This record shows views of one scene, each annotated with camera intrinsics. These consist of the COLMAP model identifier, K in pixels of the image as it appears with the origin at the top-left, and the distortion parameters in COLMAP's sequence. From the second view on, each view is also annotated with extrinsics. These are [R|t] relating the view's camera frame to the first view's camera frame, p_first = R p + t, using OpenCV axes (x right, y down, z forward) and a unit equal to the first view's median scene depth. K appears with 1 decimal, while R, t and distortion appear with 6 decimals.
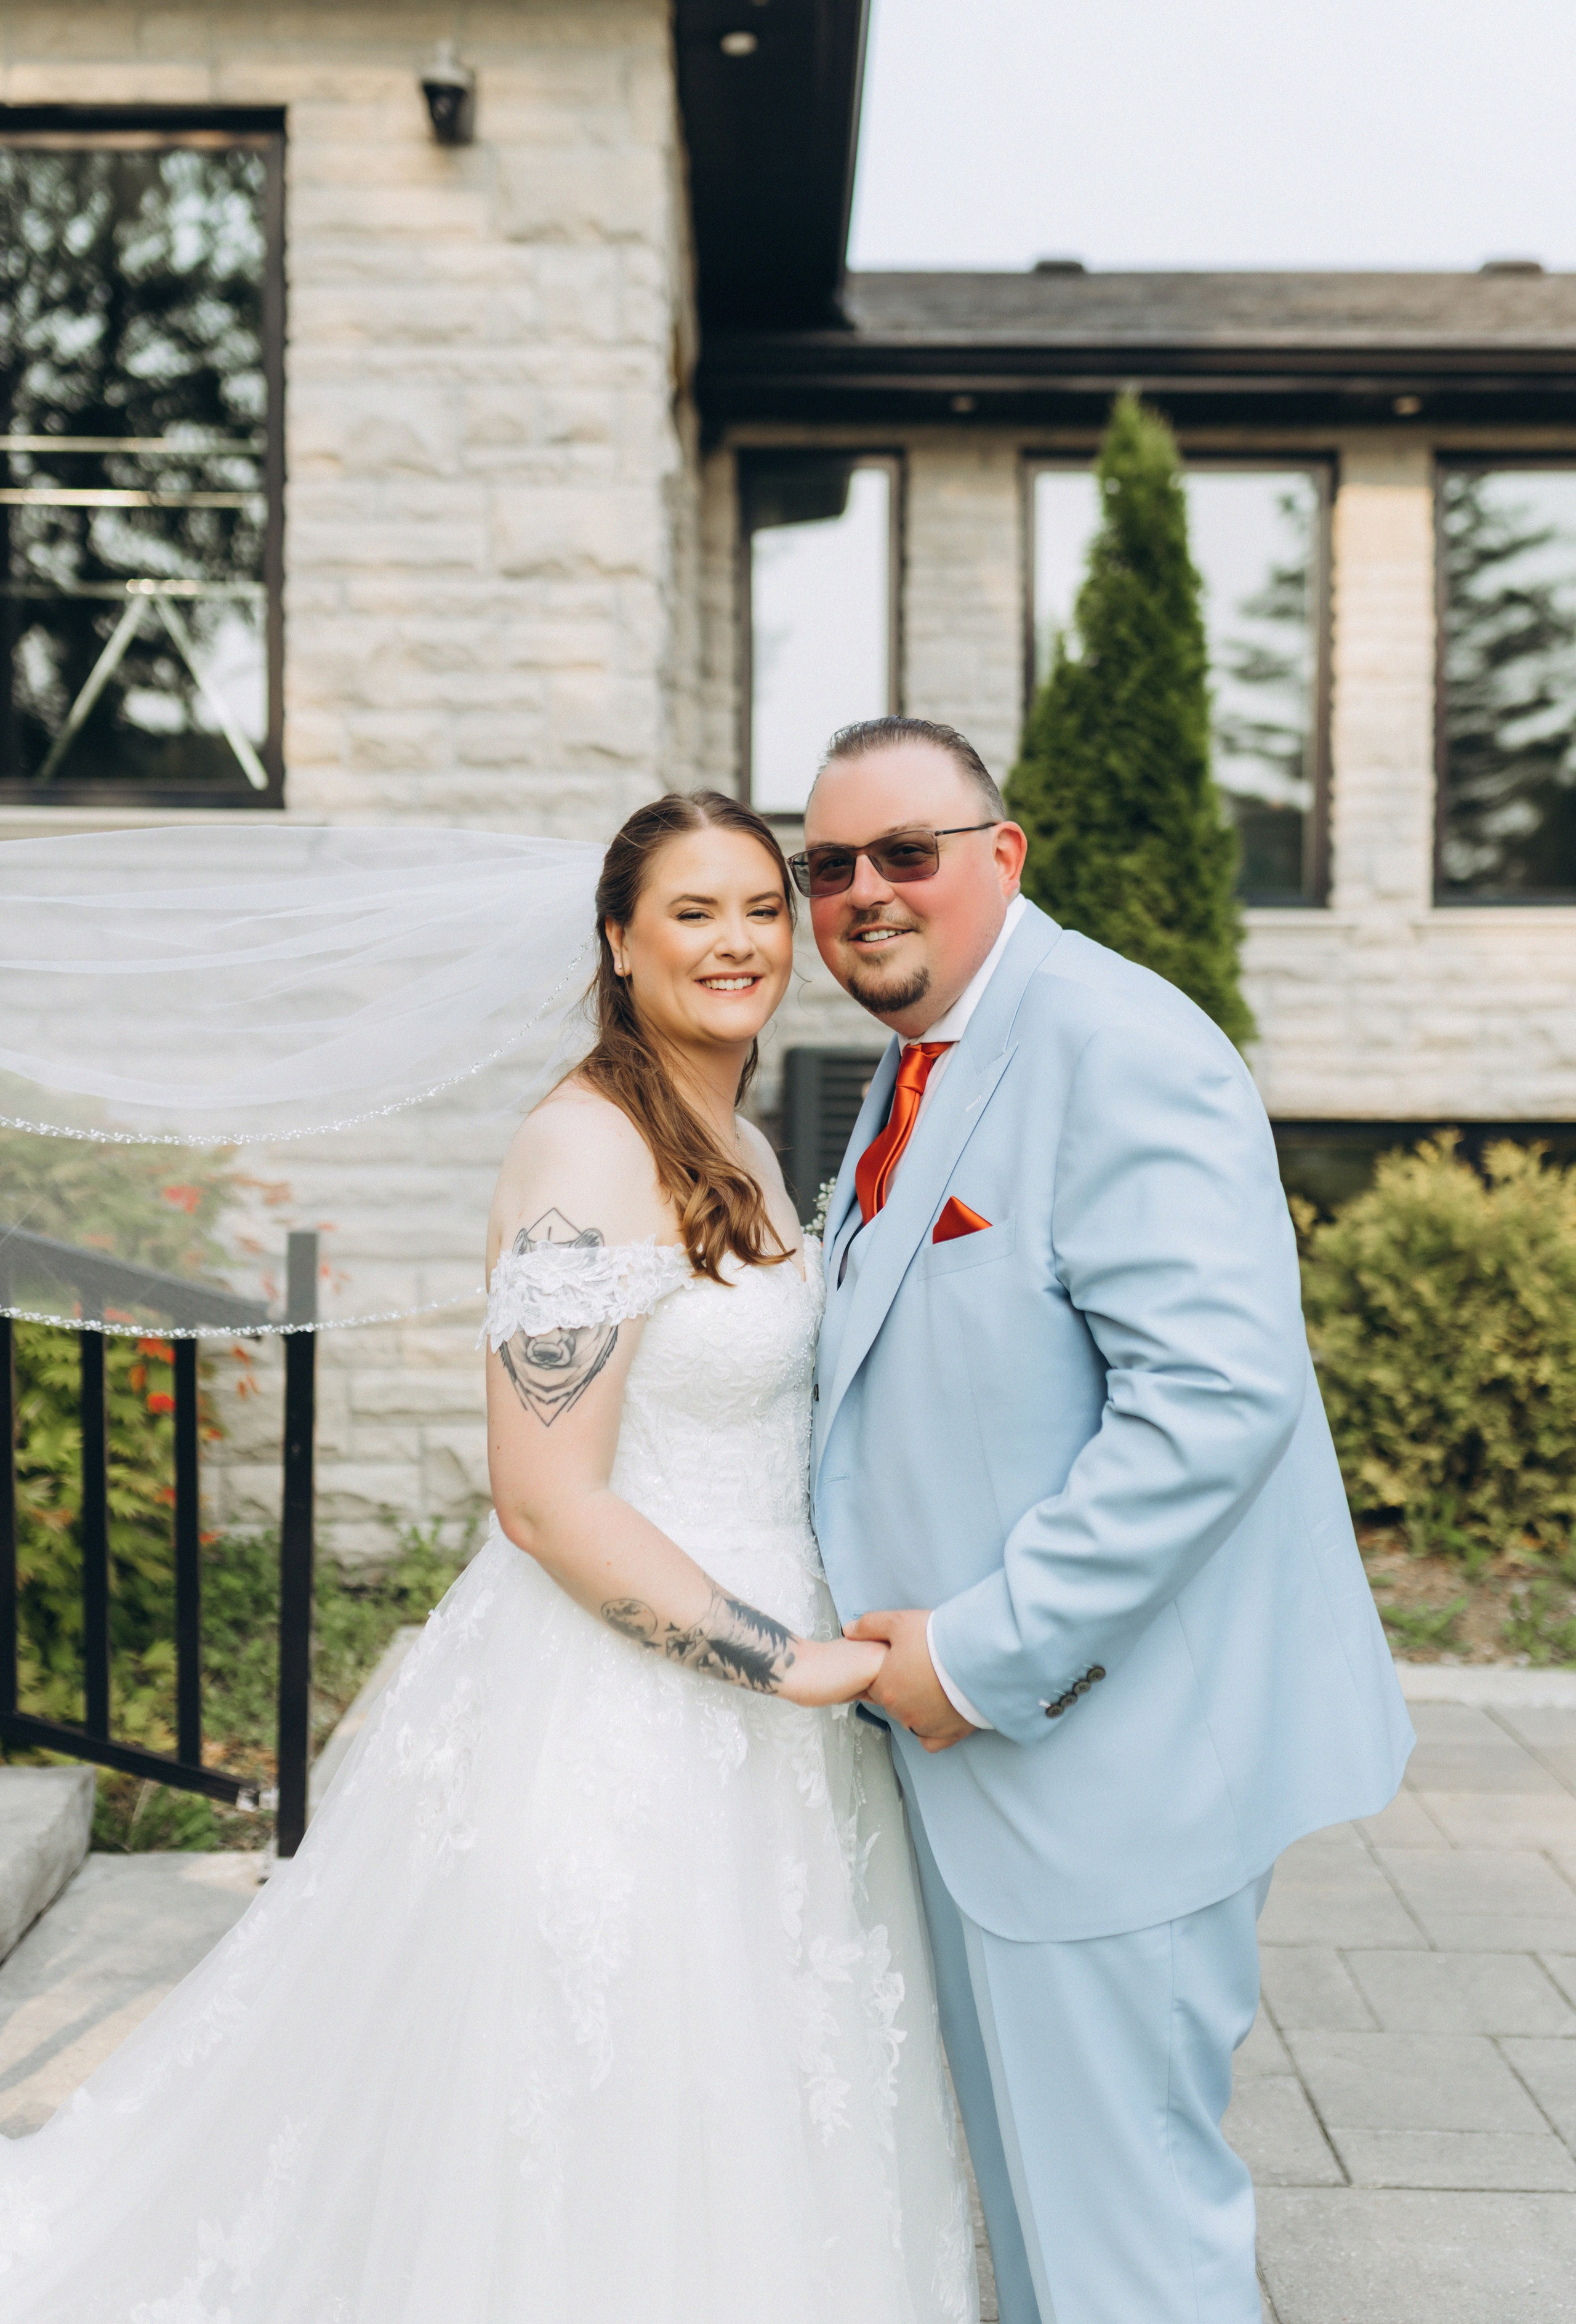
lens RADIAL K [[2315.2, 0, 805.6], [0, 2315.2, 1096.9], [0, 0, 1]] dist [0.066687, -0.107063]
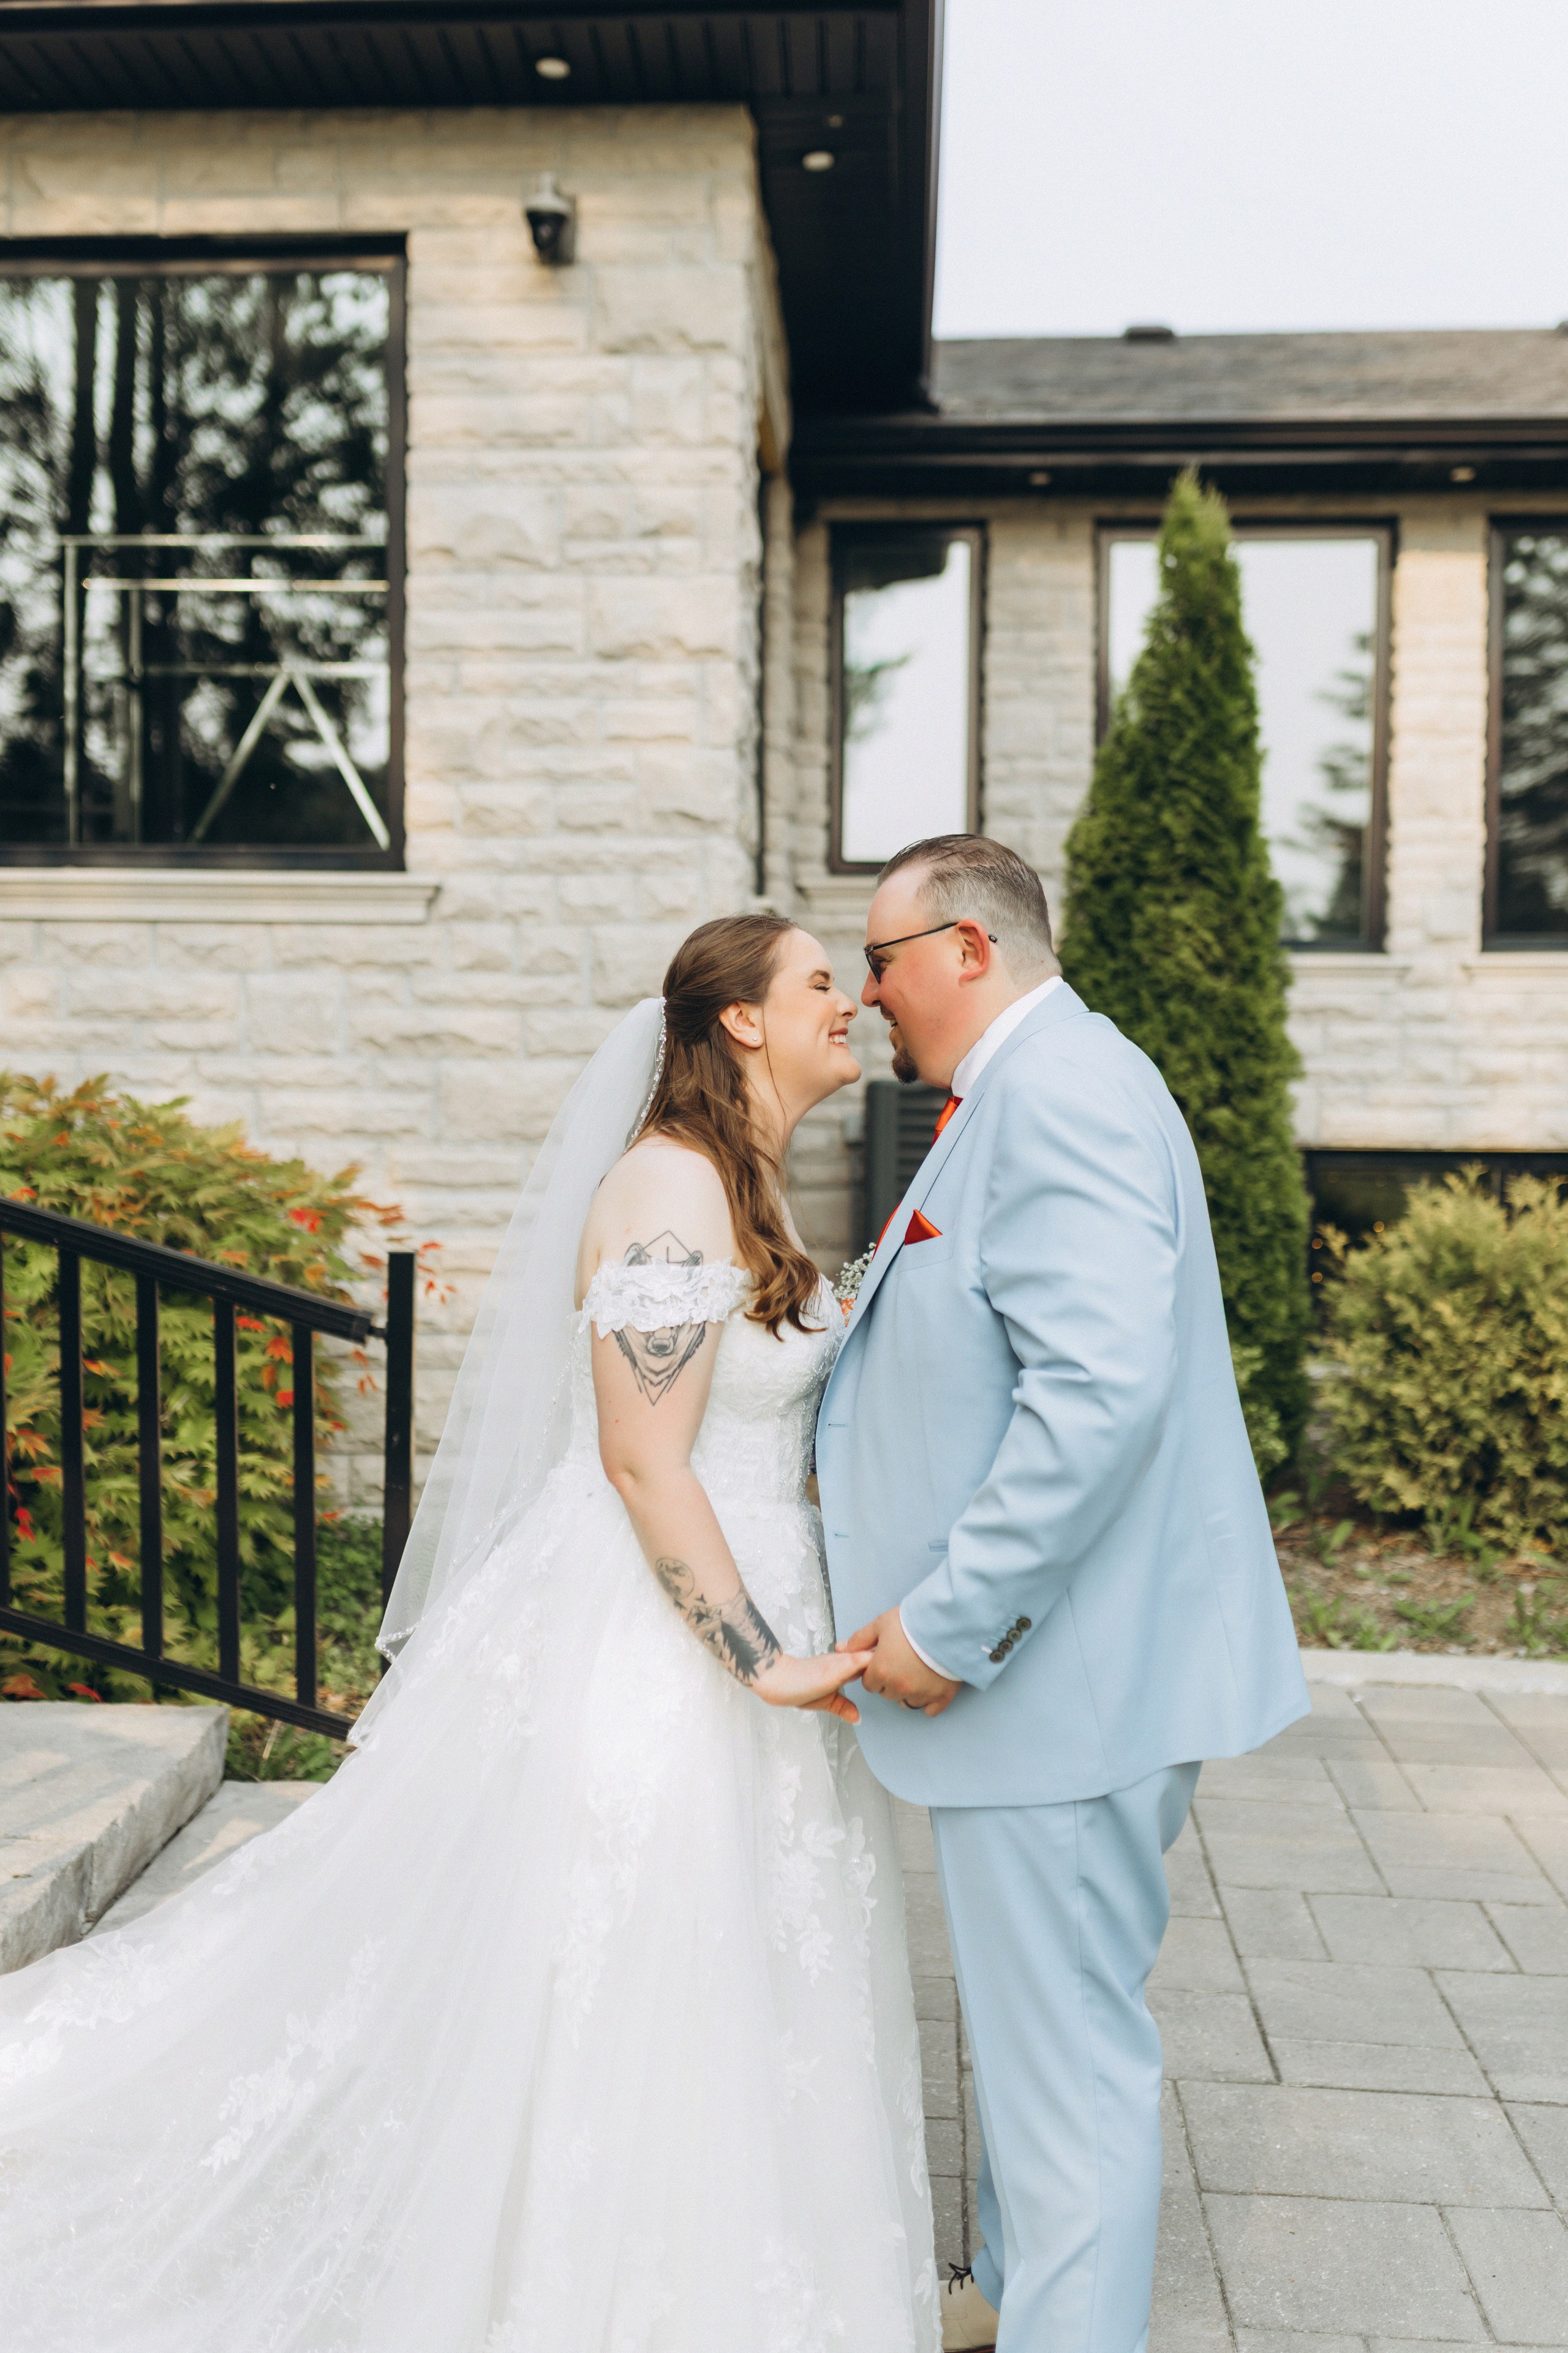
lens RADIAL K [[2226.2, 0, 784.0], [0, 2226.2, 1176.5], [0, 0, 1]] dist [0.060267, -0.104861]
pose [[0.997711, 0.007266, -0.067225, 0.028635], [-0.005397, 0.999595, 0.027943, -0.007107], [0.067401, -0.027516, 0.997346, -0.056211]]
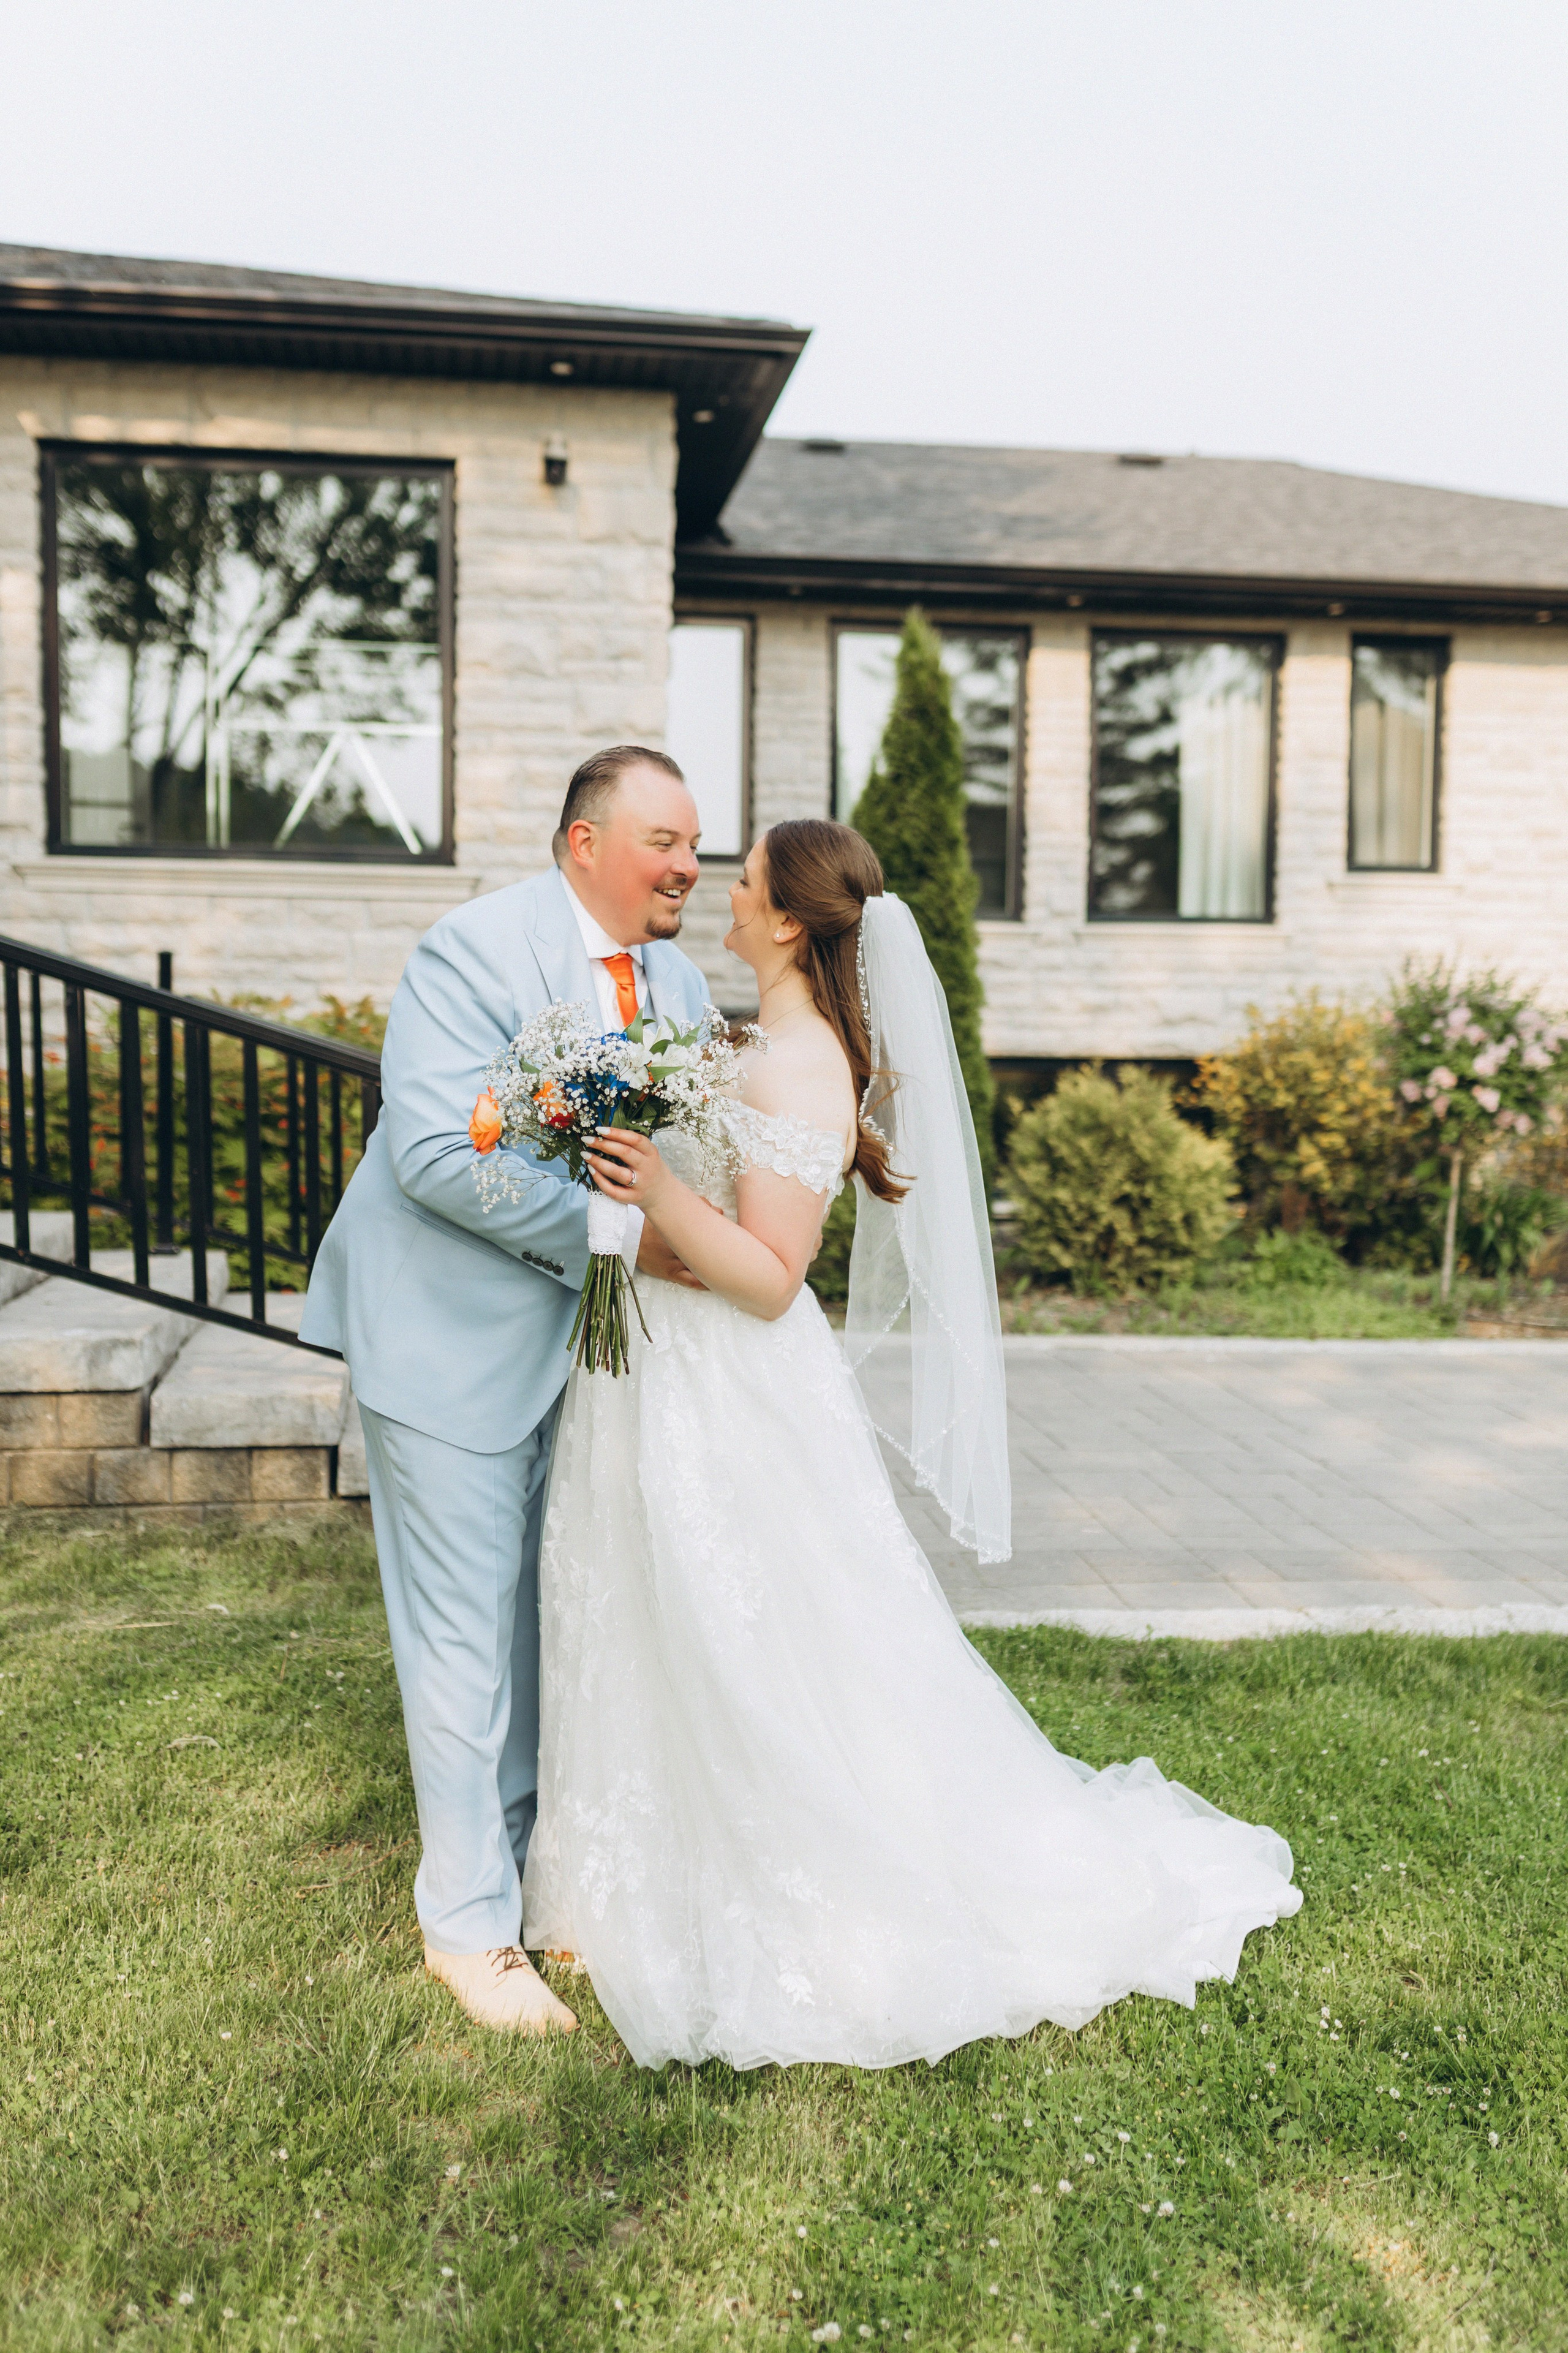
lens RADIAL K [[2273.7, 0, 784.0], [0, 2273.7, 1176.5], [0, 0, 1]] dist [0.063836, -0.101166]
pose [[0.990067, -0.002253, 0.140580, -0.204036], [-0.004381, 0.998892, 0.046863, 0.025673], [-0.140530, -0.047013, 0.988960, -0.682132]]
